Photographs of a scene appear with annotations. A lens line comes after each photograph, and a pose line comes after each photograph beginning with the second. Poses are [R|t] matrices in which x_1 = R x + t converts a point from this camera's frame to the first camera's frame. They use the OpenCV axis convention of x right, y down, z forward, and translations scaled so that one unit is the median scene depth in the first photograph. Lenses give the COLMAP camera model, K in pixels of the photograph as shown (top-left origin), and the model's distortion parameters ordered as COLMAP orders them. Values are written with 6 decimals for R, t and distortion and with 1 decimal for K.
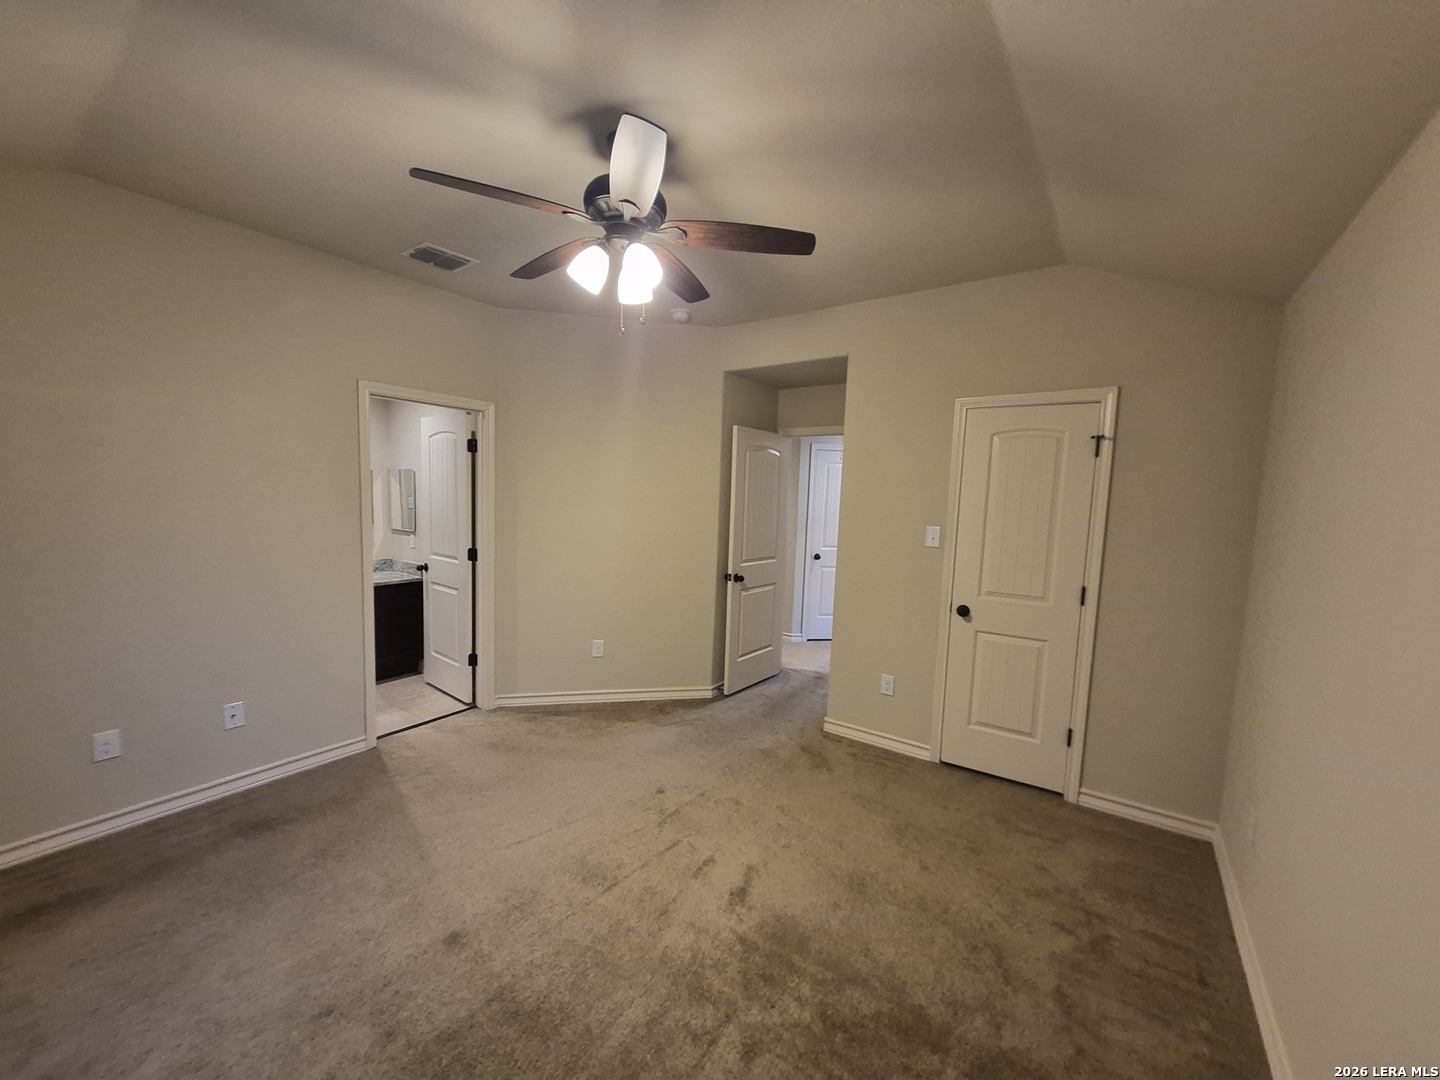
lens RADIAL K [[566.3, 0, 690.4], [0, 566.3, 540.7], [0, 0, 1]] dist [0.008477, 0.000190]
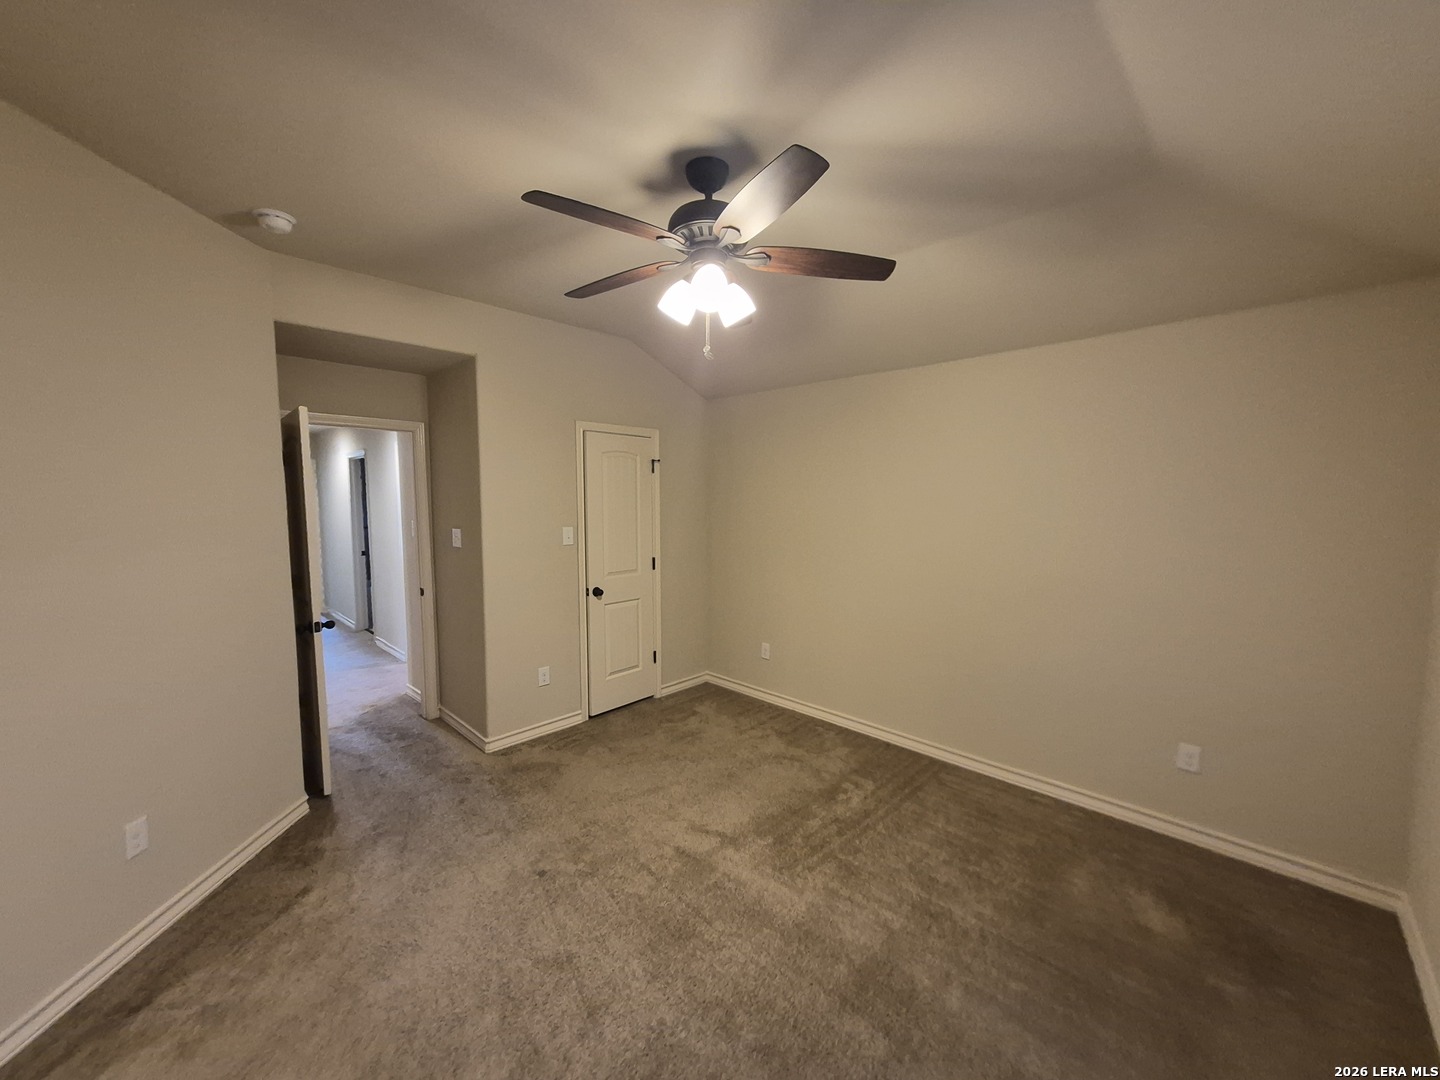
lens RADIAL K [[566.3, 0, 730.1], [0, 566.3, 546.4], [0, 0, 1]] dist [0.008477, 0.000190]
pose [[0.129360, -0.119974, 0.984313, -0.739743], [0.083152, 0.990470, 0.109796, -0.093954], [-0.988105, 0.067644, 0.138103, 0.549483]]
